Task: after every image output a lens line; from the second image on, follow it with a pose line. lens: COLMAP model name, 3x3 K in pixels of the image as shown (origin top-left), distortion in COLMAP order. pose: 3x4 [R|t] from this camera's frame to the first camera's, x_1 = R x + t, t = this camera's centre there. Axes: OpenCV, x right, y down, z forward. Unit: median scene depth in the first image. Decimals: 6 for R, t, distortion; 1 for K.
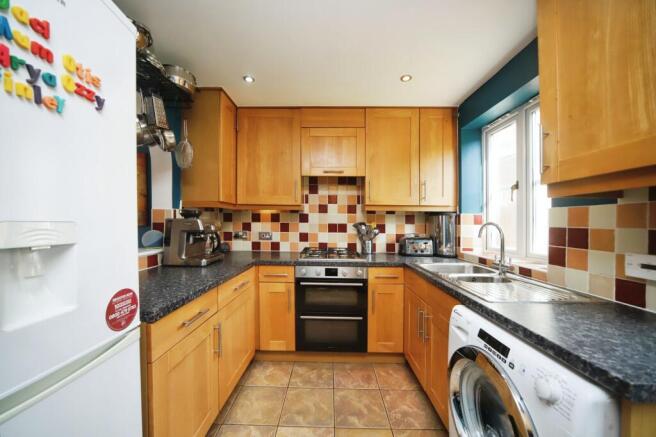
lens RADIAL K [[243.6, 0, 327.3], [0, 243.6, 220.5], [0, 0, 1]] dist [-0.000131, 0.000020]
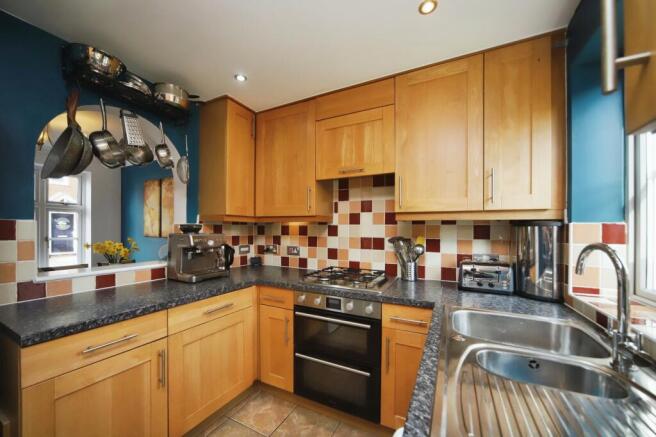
lens RADIAL K [[254.1, 0, 322.3], [0, 254.1, 230.6], [0, 0, 1]] dist [-0.010169, 0.000151]
pose [[0.893545, -0.003753, -0.448958, 0.295152], [0.005593, 0.999981, 0.002772, -0.014578], [0.448939, -0.004988, 0.893549, 0.243242]]
